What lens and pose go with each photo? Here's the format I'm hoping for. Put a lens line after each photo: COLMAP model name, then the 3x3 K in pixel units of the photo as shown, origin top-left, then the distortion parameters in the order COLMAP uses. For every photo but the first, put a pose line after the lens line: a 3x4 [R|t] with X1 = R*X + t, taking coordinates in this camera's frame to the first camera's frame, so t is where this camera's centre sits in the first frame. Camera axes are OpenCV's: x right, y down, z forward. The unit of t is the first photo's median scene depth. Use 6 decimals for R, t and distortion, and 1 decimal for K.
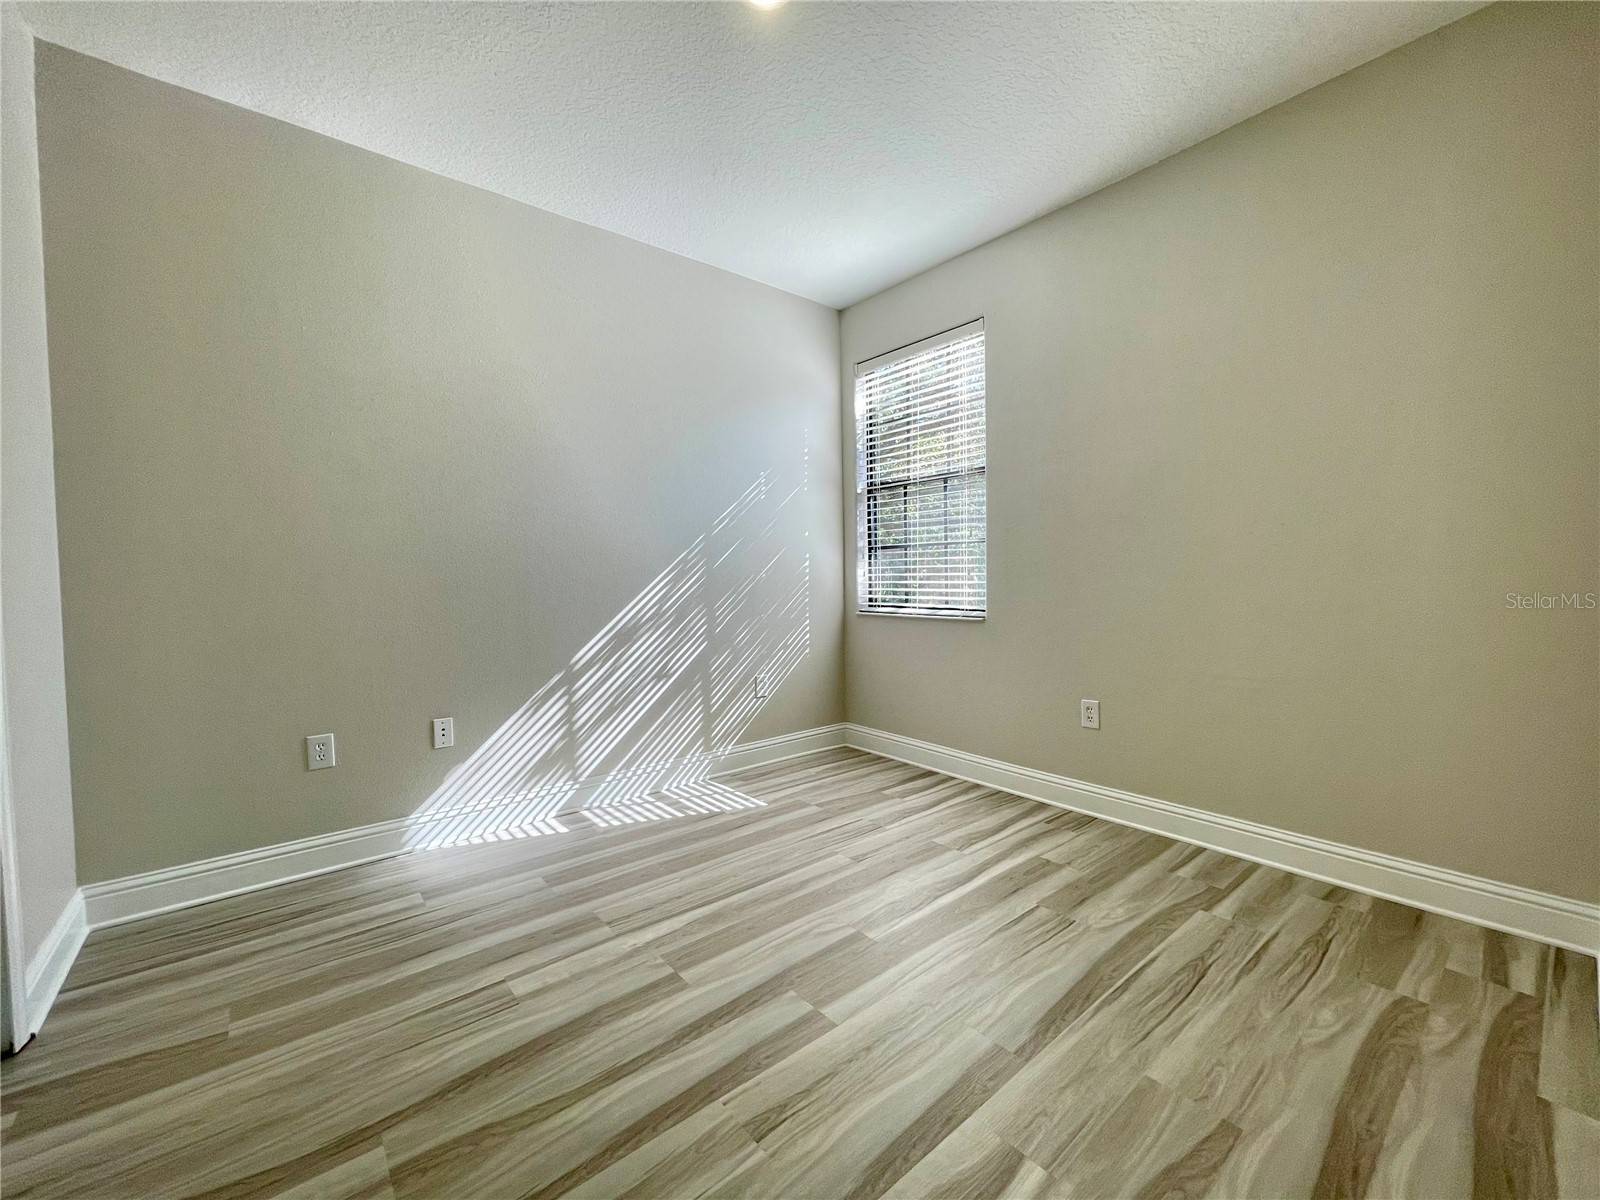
lens RADIAL K [[649.4, 0, 793.5], [0, 649.4, 599.7], [0, 0, 1]] dist [-0.001756, 0.000101]
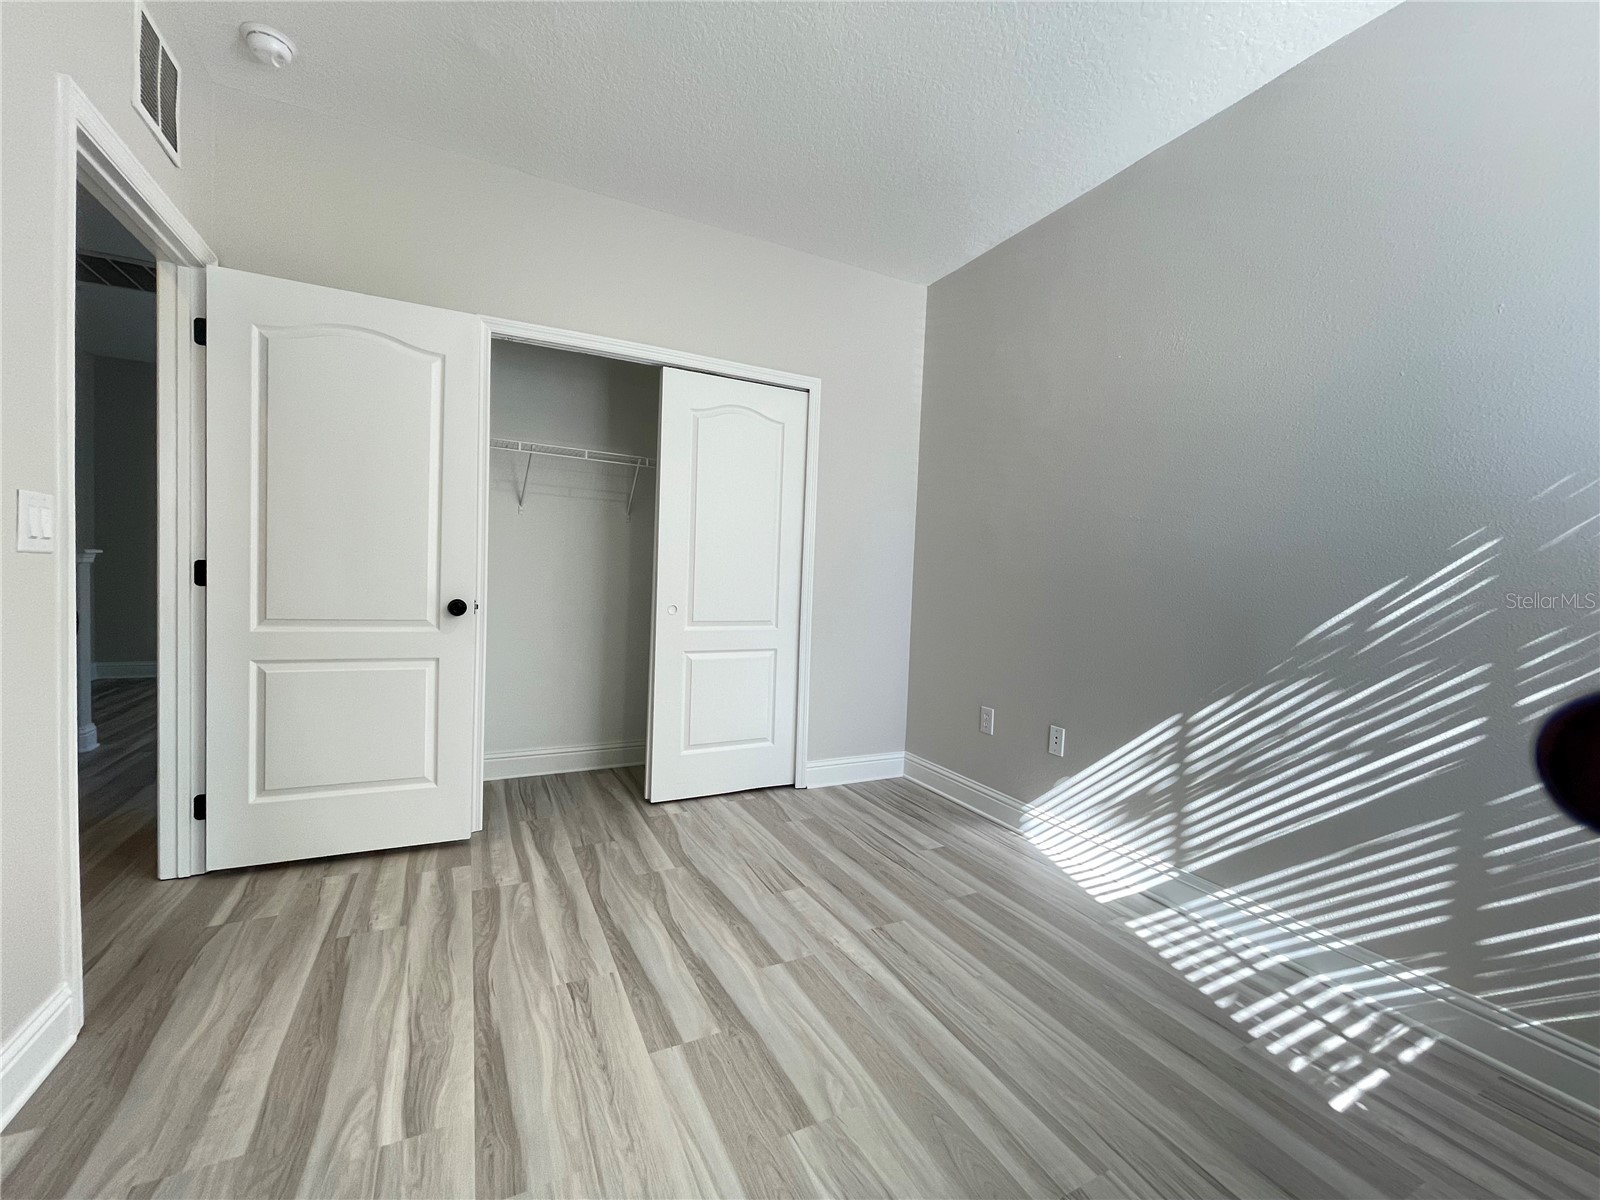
lens RADIAL K [[649.4, 0, 793.5], [0, 649.4, 599.7], [0, 0, 1]] dist [-0.001756, 0.000101]
pose [[-0.222597, 0.042167, -0.973998, 0.508138], [-0.070035, 0.995791, 0.059116, -0.045144], [0.972392, 0.081373, -0.218707, 0.748954]]
